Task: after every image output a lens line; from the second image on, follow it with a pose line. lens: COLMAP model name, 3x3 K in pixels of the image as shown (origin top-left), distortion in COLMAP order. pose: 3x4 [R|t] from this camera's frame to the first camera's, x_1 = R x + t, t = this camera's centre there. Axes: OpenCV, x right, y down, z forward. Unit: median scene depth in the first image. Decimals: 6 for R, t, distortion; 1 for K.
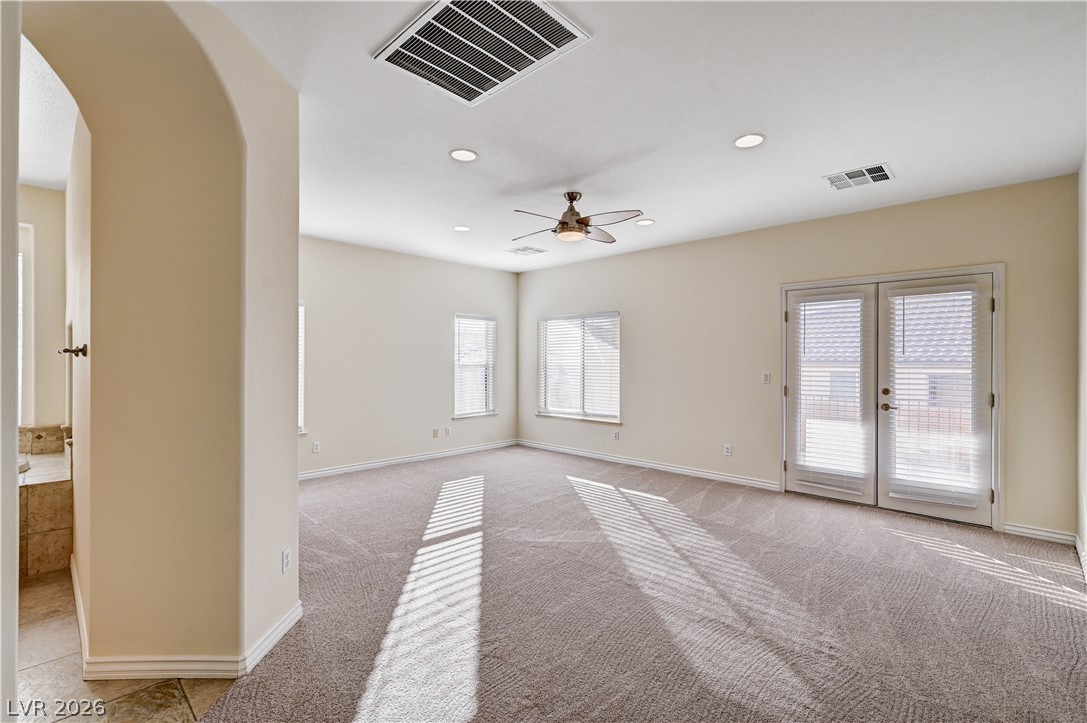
lens RADIAL K [[488.5, 0, 546.1], [0, 488.5, 364.8], [0, 0, 1]] dist [0.001459, 0.000106]
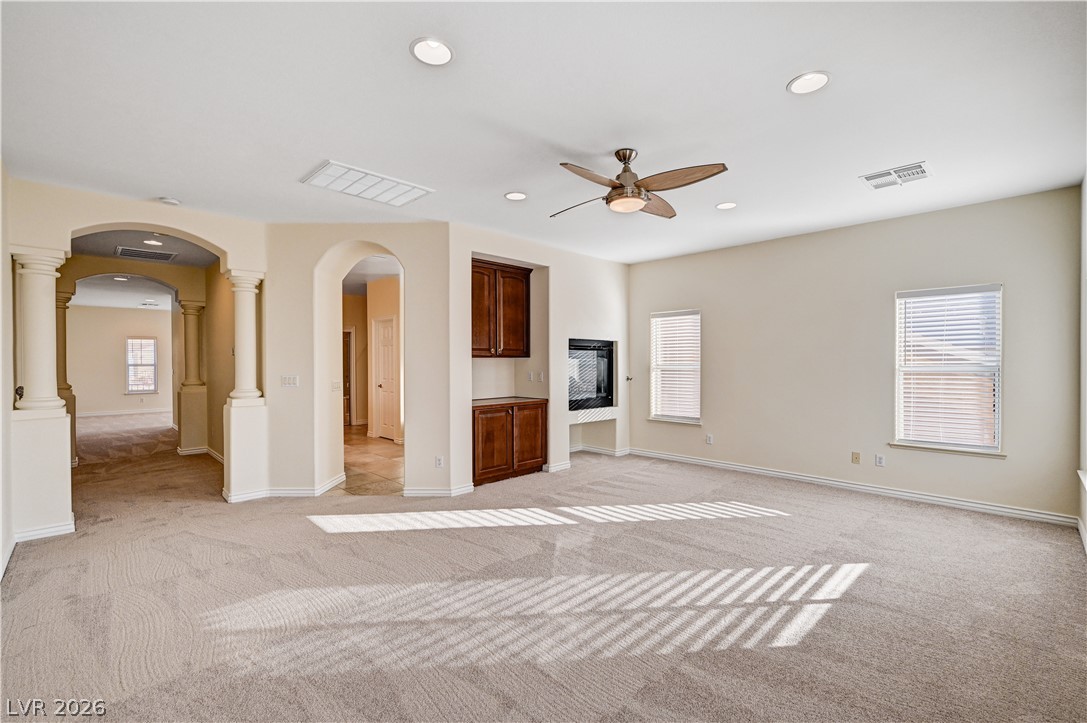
lens RADIAL K [[469.6, 0, 543.5], [0, 469.6, 361.5], [0, 0, 1]] dist [0.001047, 0.000086]
pose [[-0.027990, -0.000443, -0.999608, 0.816924], [-0.001503, 0.999999, -0.000401, -0.009623], [0.999607, 0.001491, -0.027990, 0.868787]]
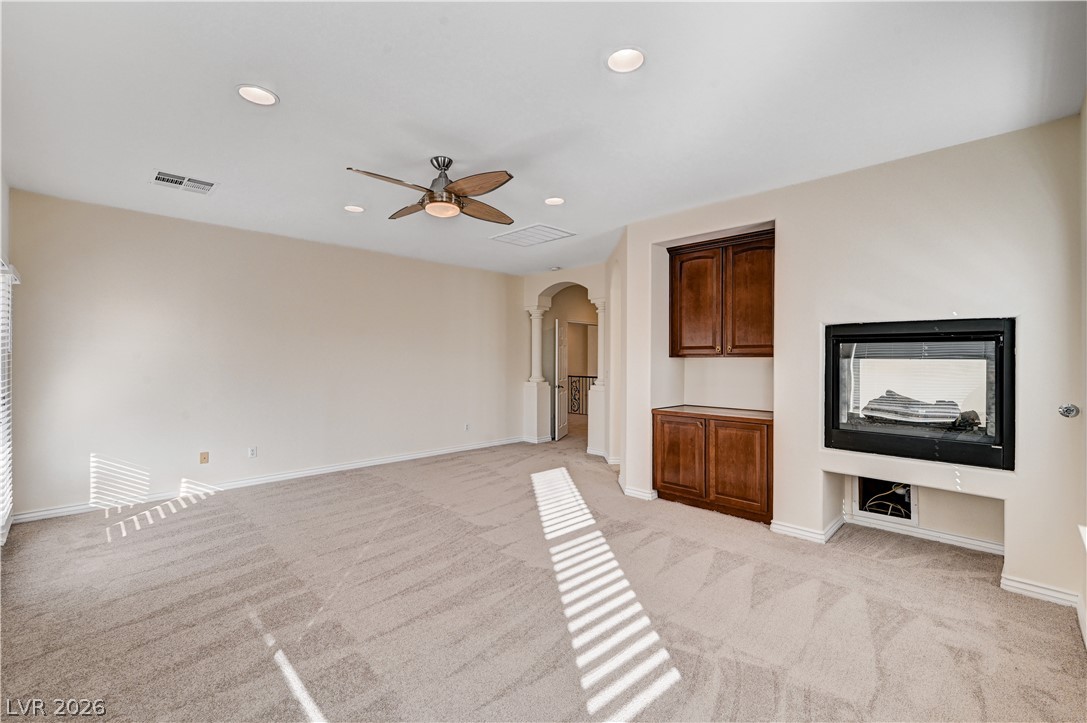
lens RADIAL K [[469.6, 0, 543.5], [0, 469.6, 361.5], [0, 0, 1]] dist [0.001047, 0.000086]
pose [[-0.999196, -0.005585, 0.039695, -0.146882], [-0.005152, 0.999926, 0.010984, -0.020049], [-0.039753, 0.010771, -0.999151, 1.764960]]
